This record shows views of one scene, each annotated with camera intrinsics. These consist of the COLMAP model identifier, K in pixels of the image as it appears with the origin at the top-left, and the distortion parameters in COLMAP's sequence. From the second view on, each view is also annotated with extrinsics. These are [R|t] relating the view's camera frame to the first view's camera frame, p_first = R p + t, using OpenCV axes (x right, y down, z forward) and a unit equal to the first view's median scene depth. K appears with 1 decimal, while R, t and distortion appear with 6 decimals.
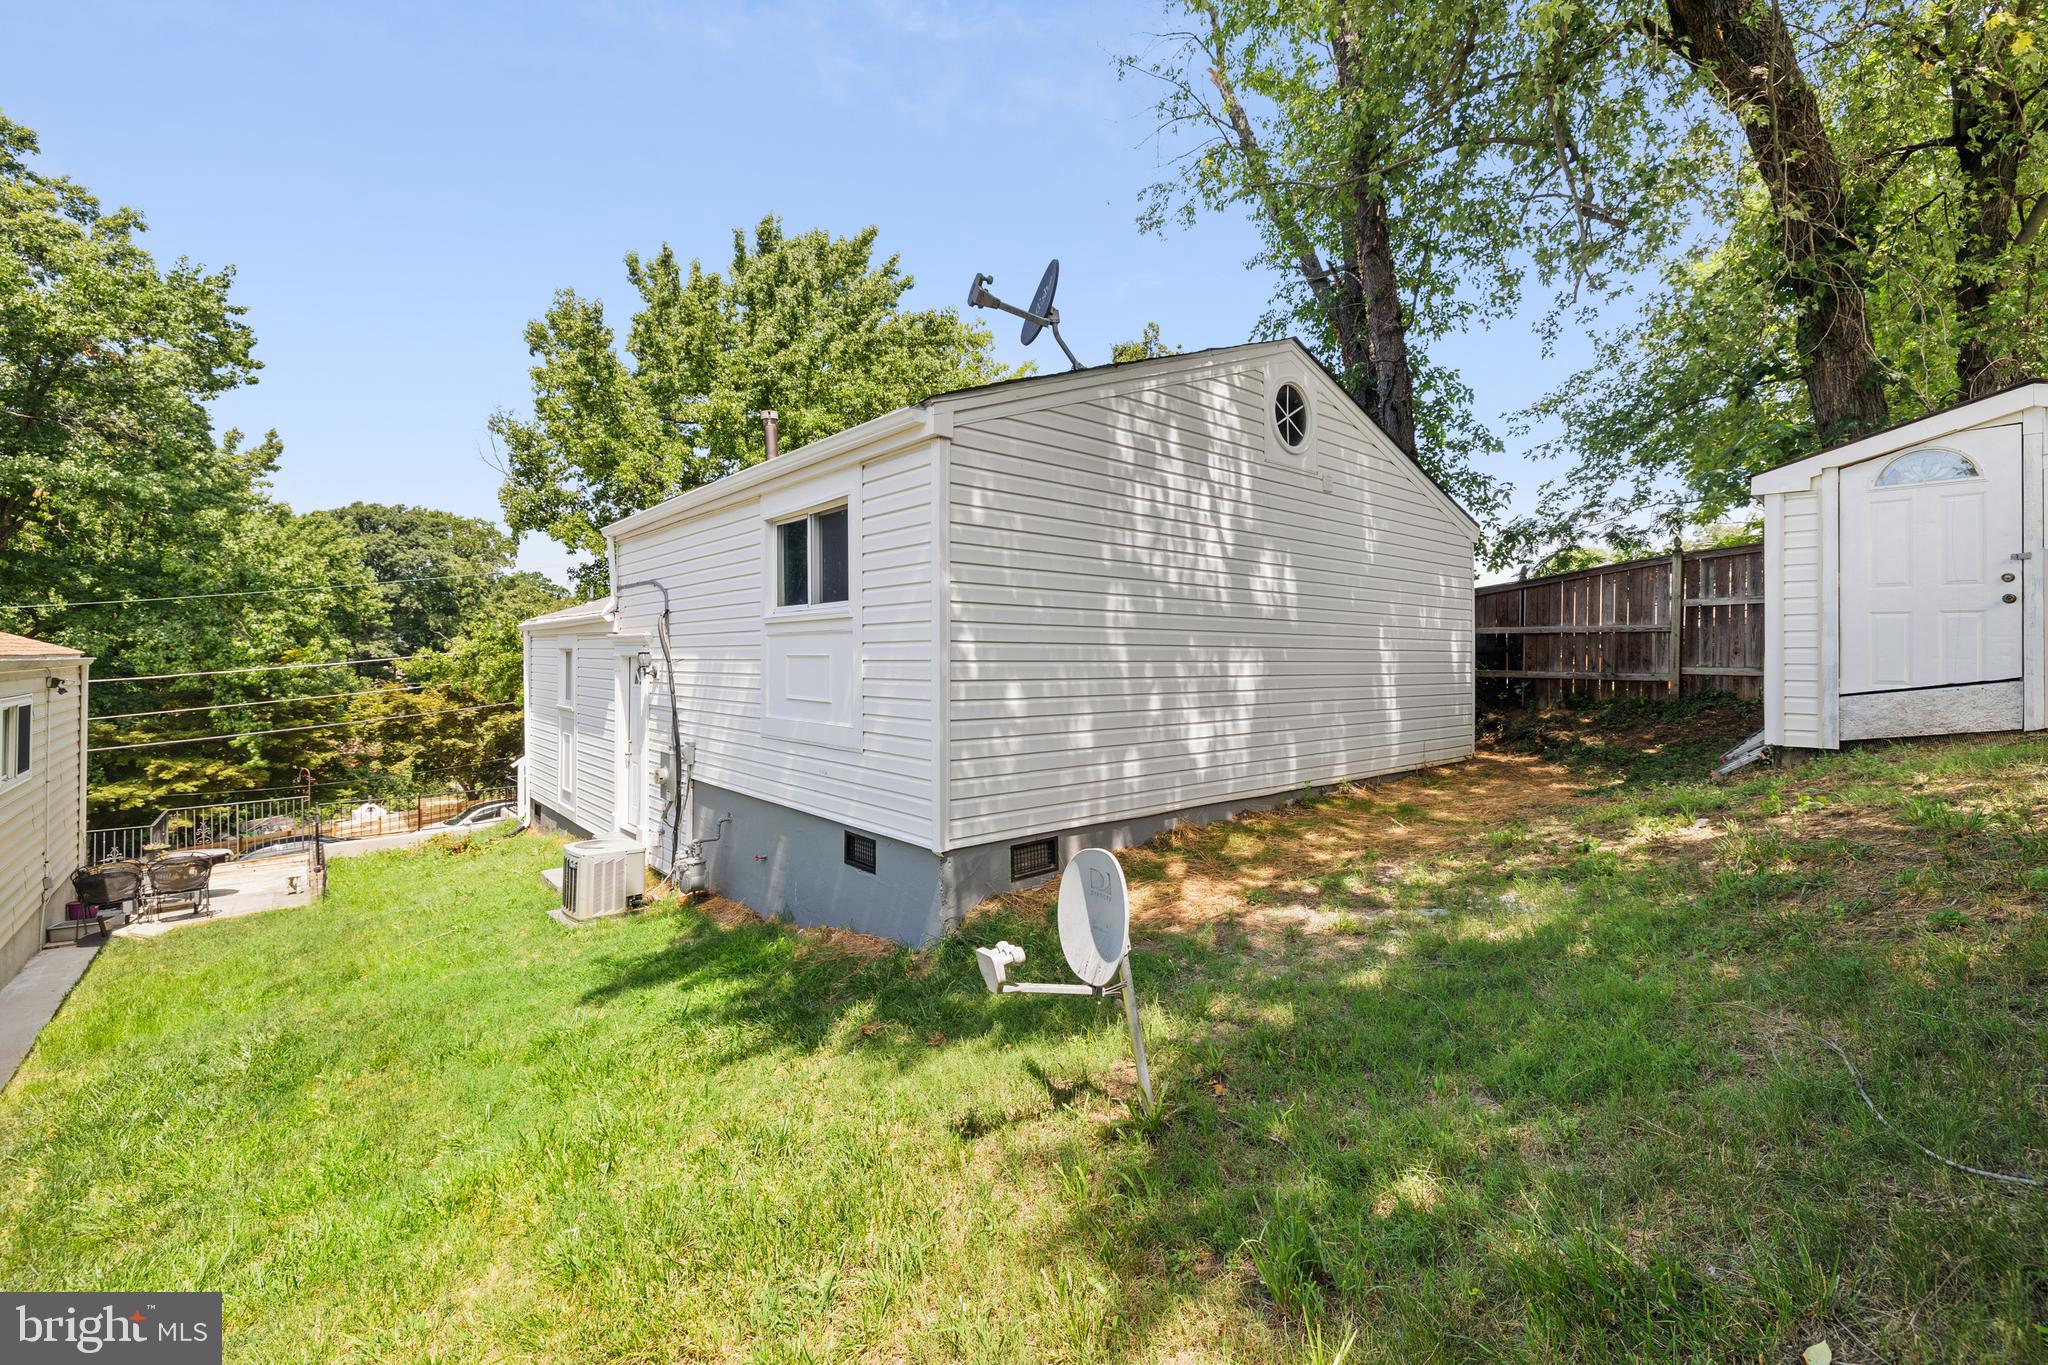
lens RADIAL K [[879.0, 0, 1018.2], [0, 879.0, 661.0], [0, 0, 1]] dist [0.001043, 0.000036]
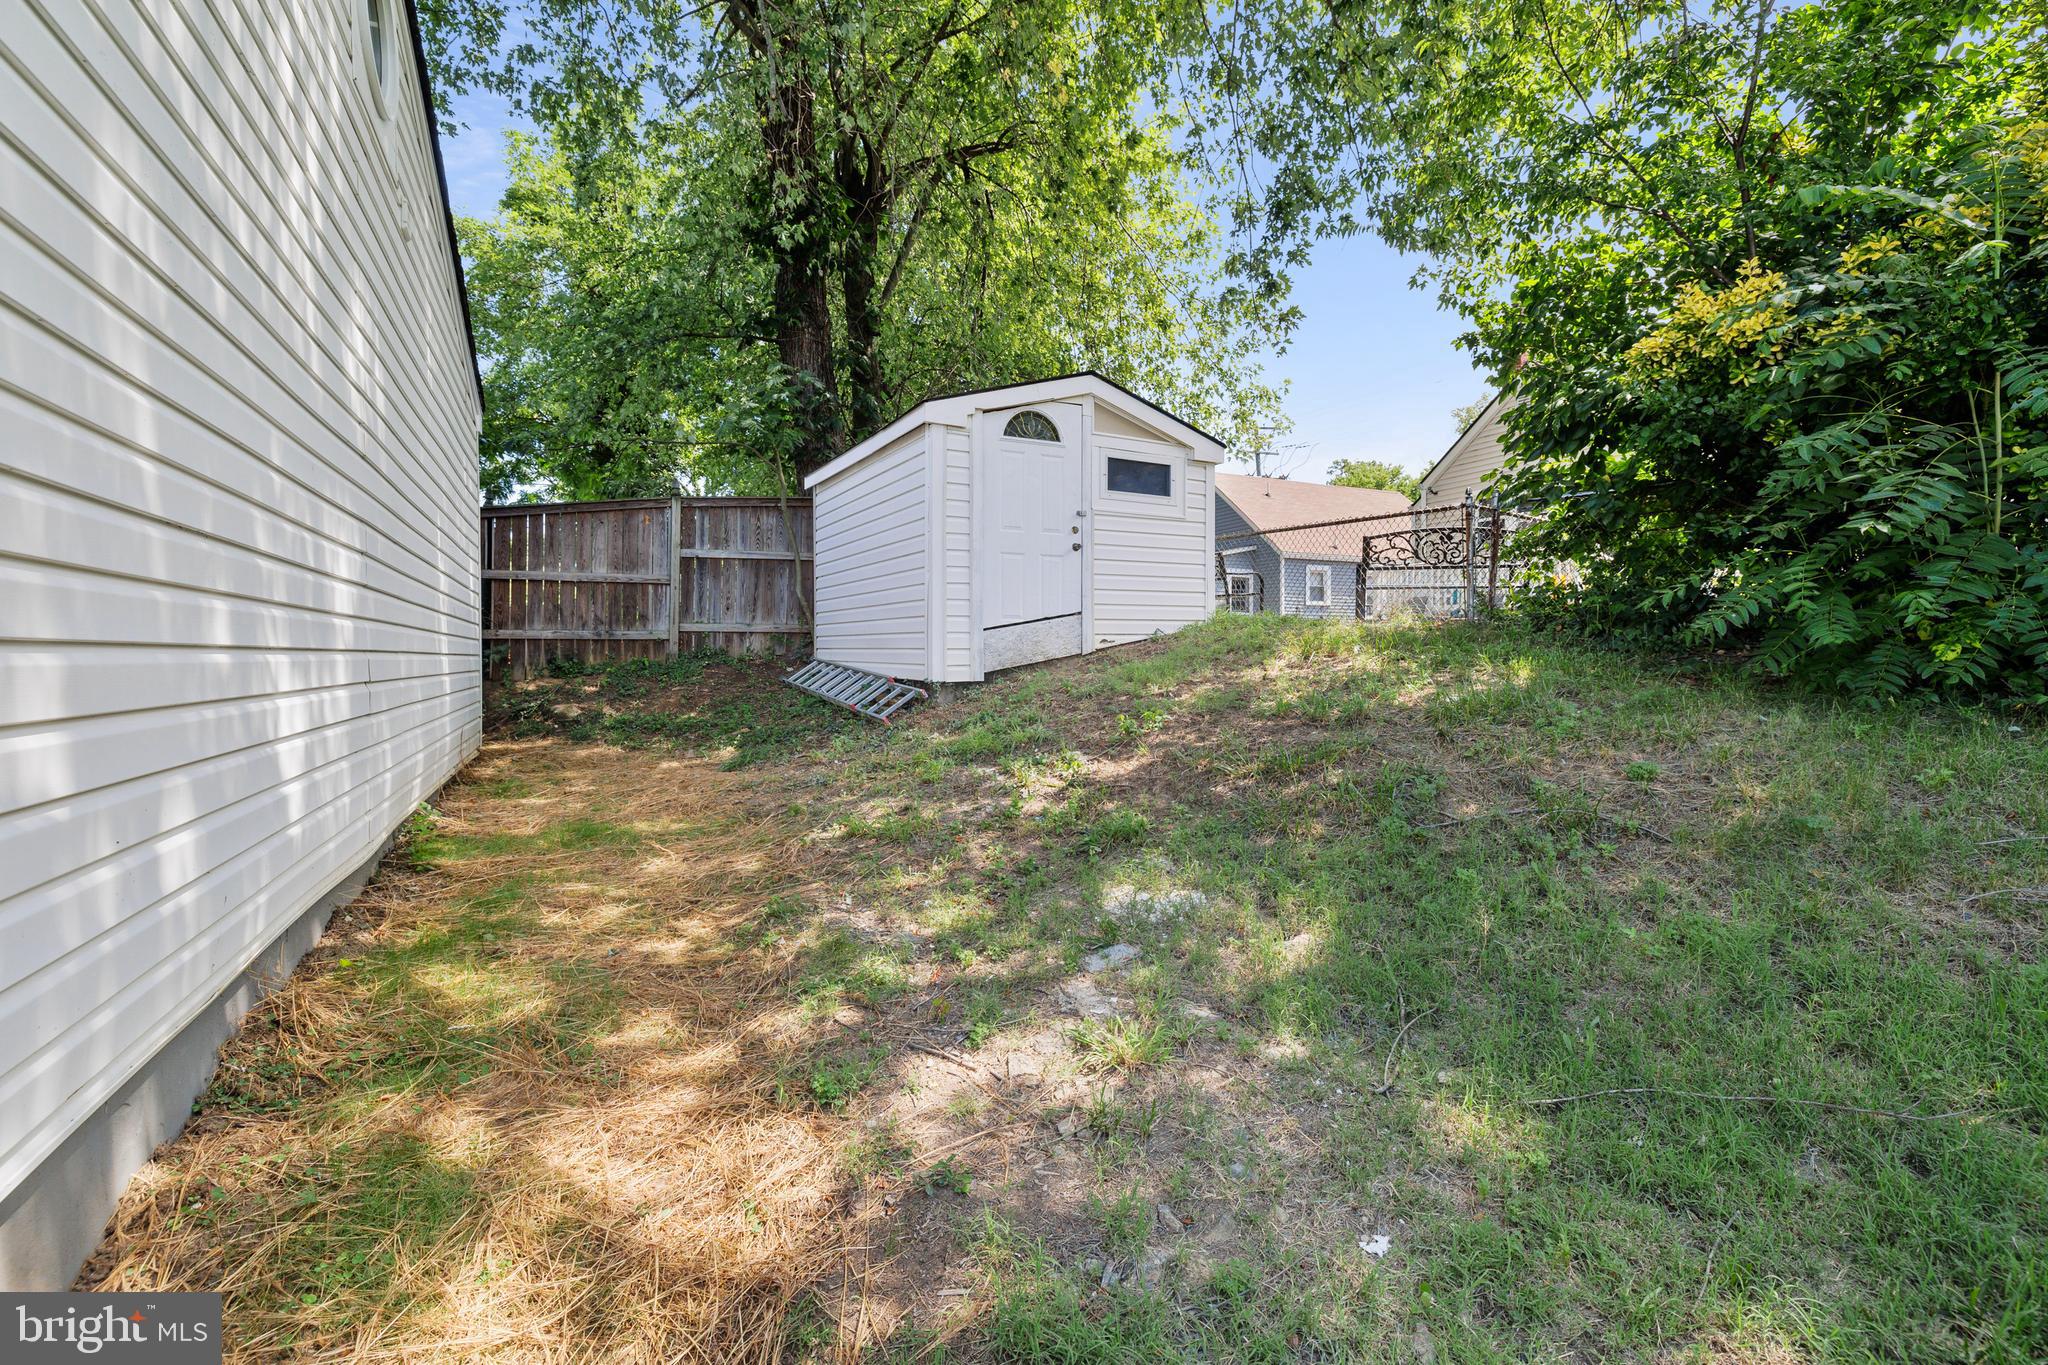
lens RADIAL K [[879.0, 0, 1018.2], [0, 879.0, 661.0], [0, 0, 1]] dist [0.001043, 0.000036]
pose [[0.227629, -0.014755, 0.973636, -0.051145], [0.016250, 0.999804, 0.011353, 0.041622], [-0.973612, 0.013237, 0.227824, 0.455201]]
